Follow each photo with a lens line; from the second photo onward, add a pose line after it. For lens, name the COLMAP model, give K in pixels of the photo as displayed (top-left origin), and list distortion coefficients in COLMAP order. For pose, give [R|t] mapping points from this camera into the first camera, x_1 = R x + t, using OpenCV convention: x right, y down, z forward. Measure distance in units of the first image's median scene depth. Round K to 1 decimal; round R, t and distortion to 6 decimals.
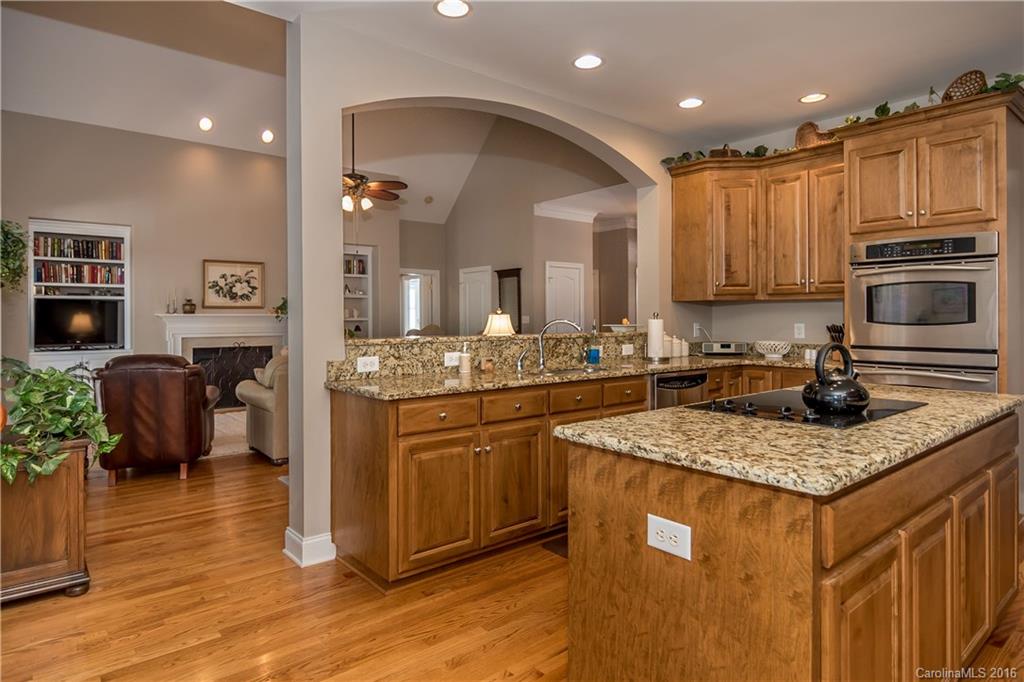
lens RADIAL K [[590.8, 0, 486.9], [0, 590.8, 319.2], [0, 0, 1]] dist [-0.016456, -0.000039]
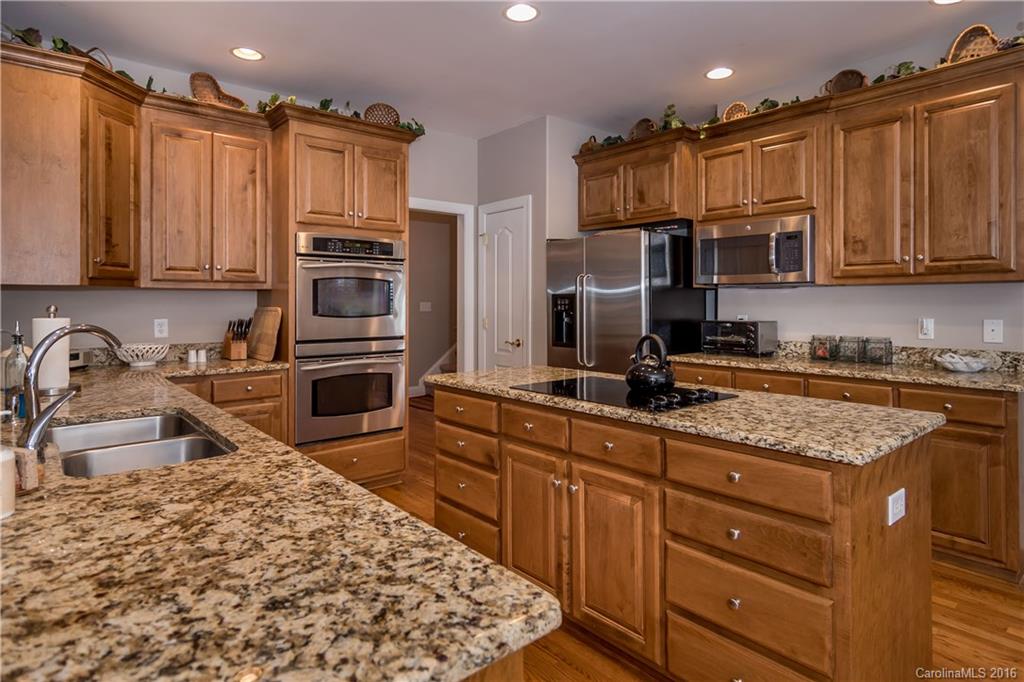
lens RADIAL K [[558.2, 0, 493.0], [0, 558.2, 296.5], [0, 0, 1]] dist [0.002601, 0.004194]
pose [[-0.017260, 0.010243, 0.999799, -0.249472], [0.002281, 0.999945, -0.010205, -0.015497], [-0.999848, 0.002104, -0.017283, 0.645667]]
